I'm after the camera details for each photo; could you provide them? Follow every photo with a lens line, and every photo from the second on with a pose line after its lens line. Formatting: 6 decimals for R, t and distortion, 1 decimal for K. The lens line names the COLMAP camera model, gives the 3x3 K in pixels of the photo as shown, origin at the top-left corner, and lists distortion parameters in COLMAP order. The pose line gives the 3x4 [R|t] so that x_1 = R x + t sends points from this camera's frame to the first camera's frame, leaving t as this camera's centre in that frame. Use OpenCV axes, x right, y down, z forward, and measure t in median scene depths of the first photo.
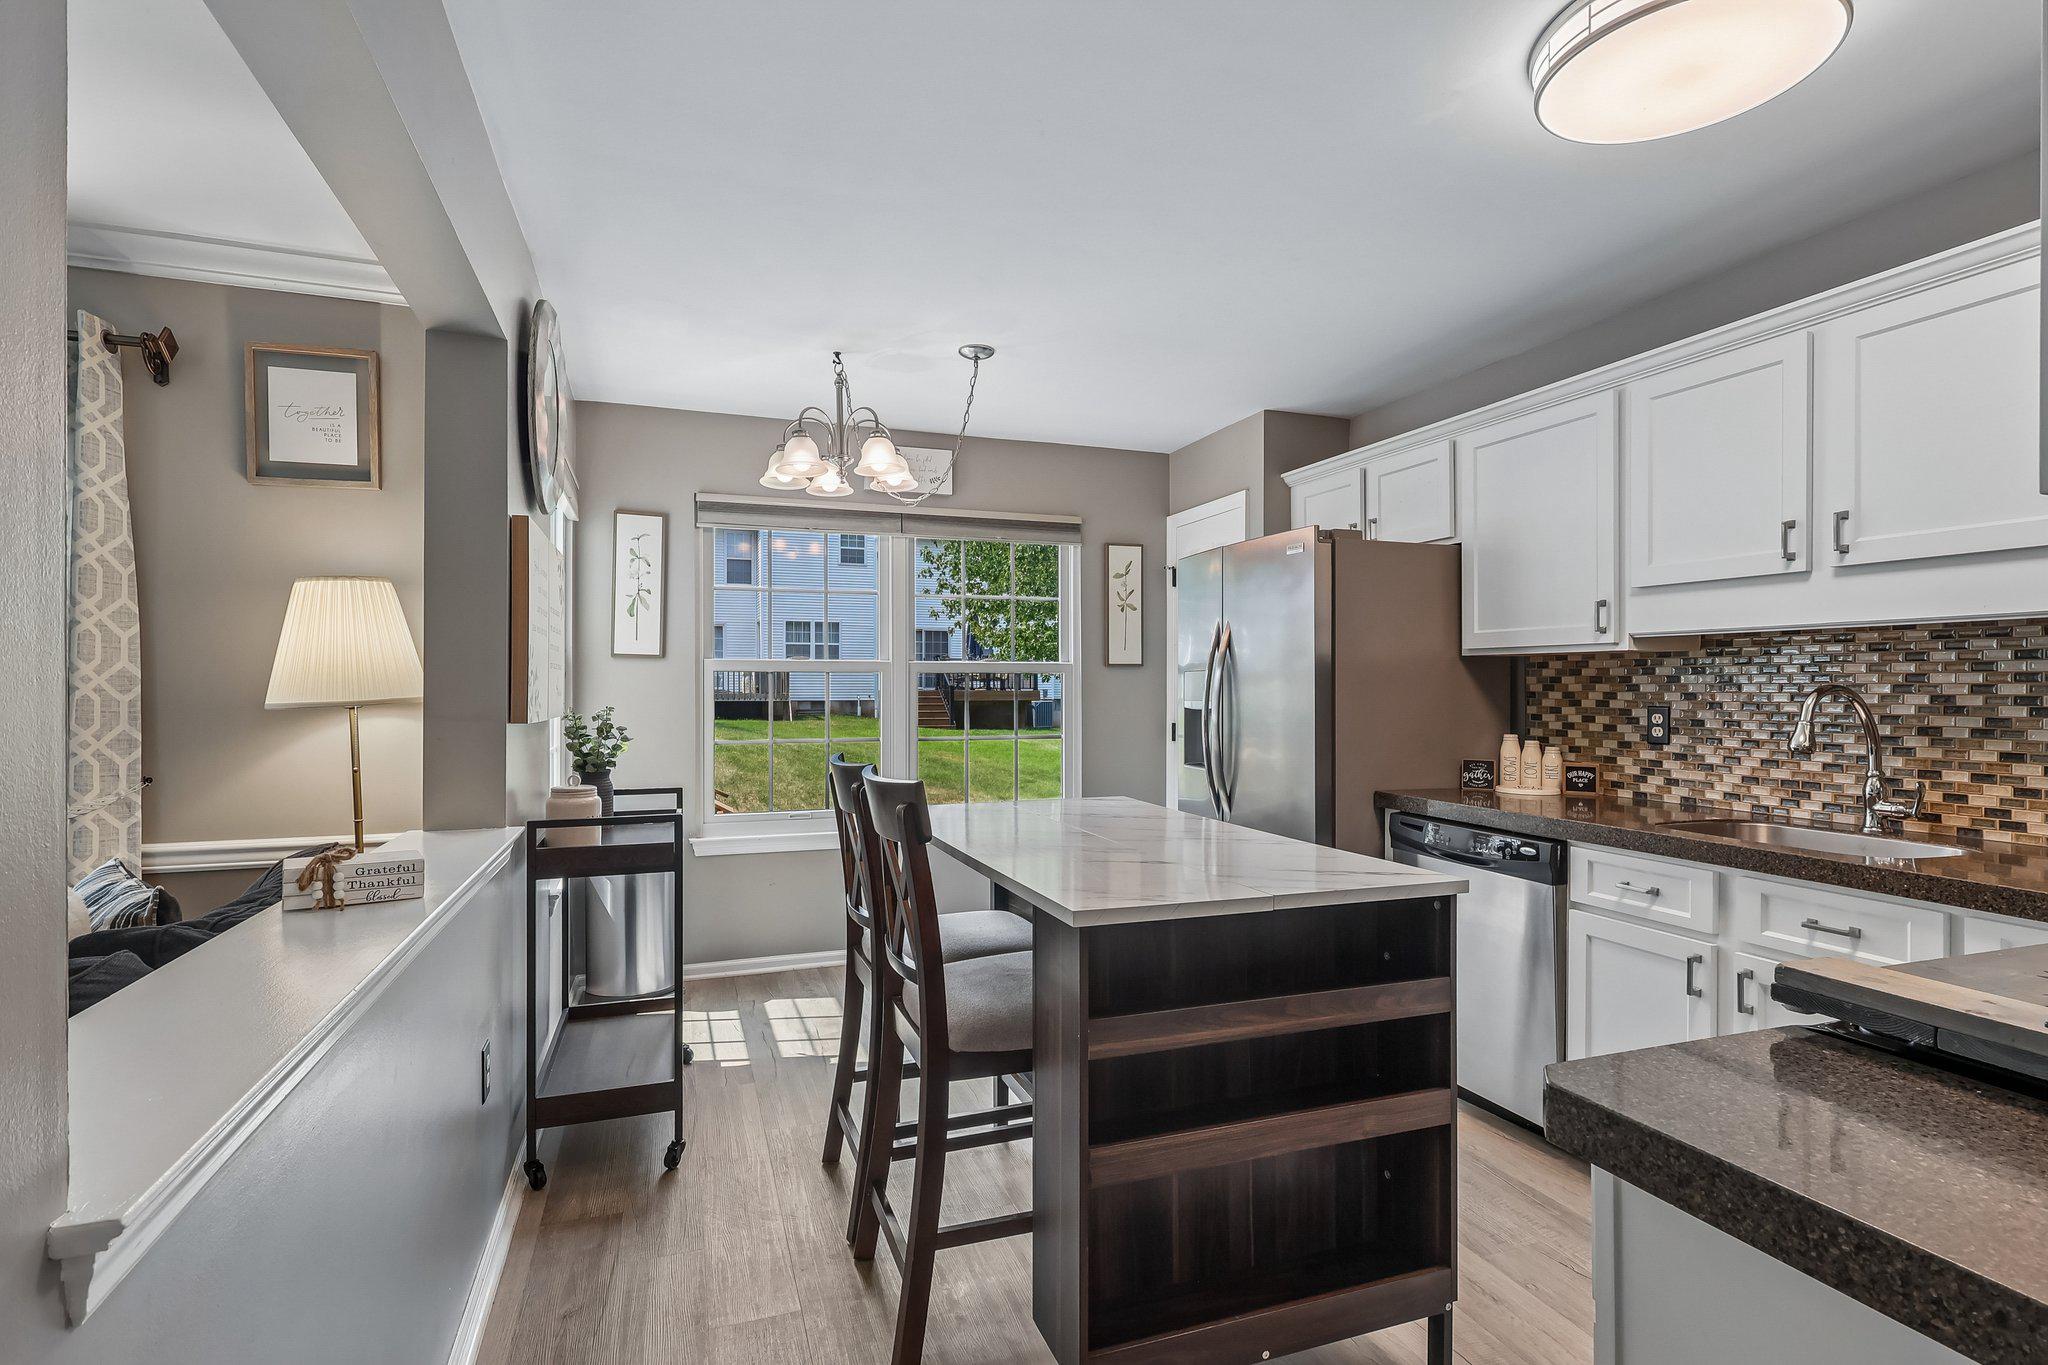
lens RADIAL K [[987.1, 0, 1019.9], [0, 987.1, 683.4], [0, 0, 1]] dist [0.004644, 0.001830]
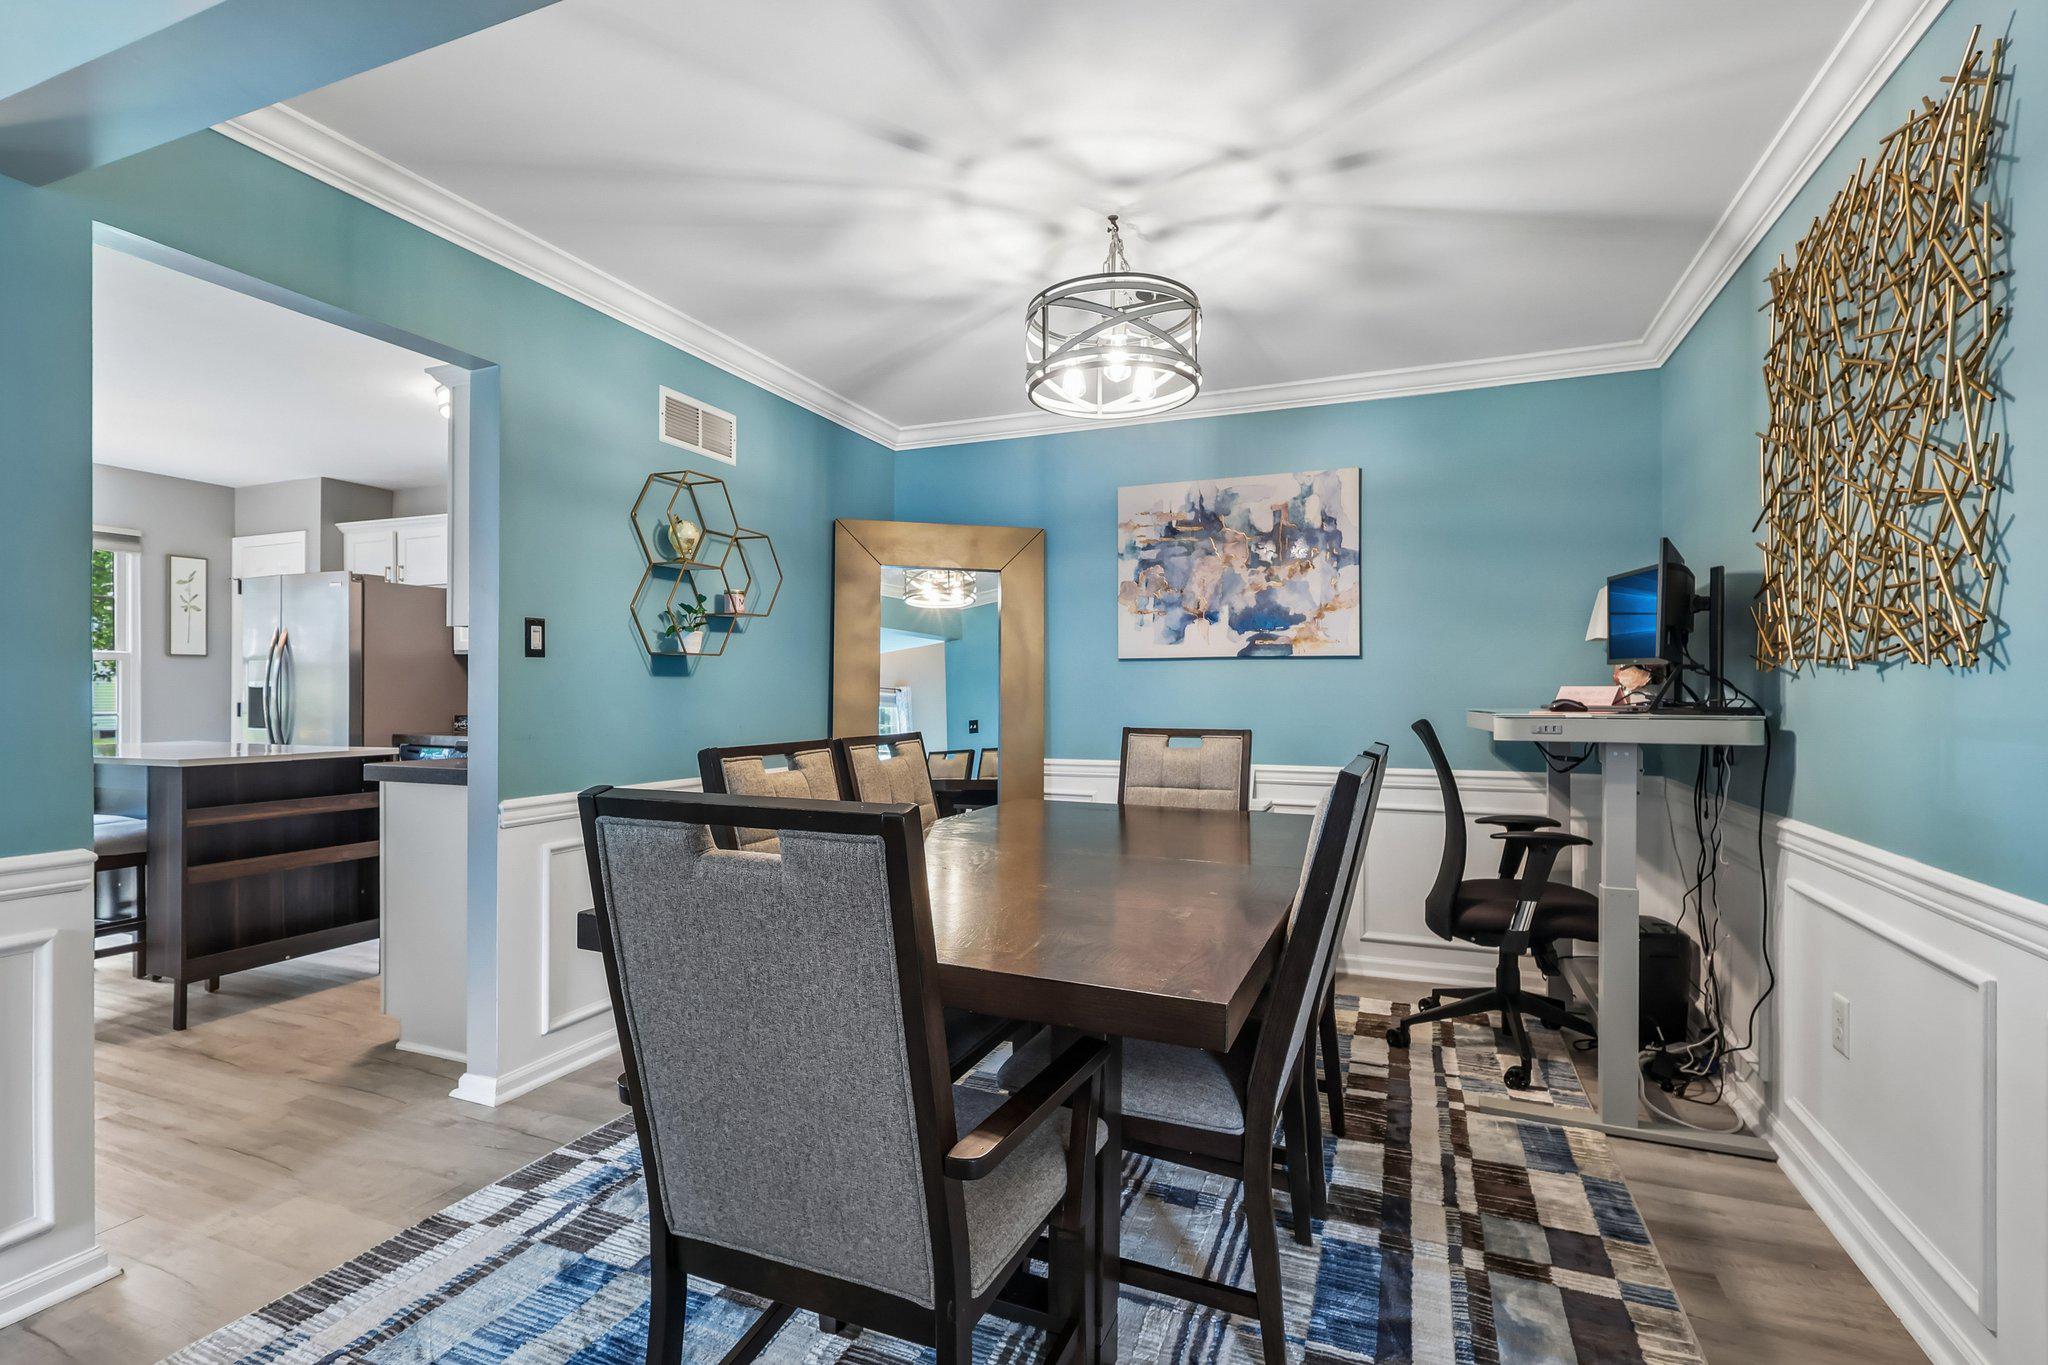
lens RADIAL K [[951.2, 0, 1021.5], [0, 951.2, 688.7], [0, 0, 1]] dist [-0.002352, 0.002083]
pose [[0.666195, 0.004677, 0.745763, -0.121612], [-0.004225, 0.999988, -0.002497, 0.030692], [-0.745765, -0.001487, 0.666207, -0.807681]]
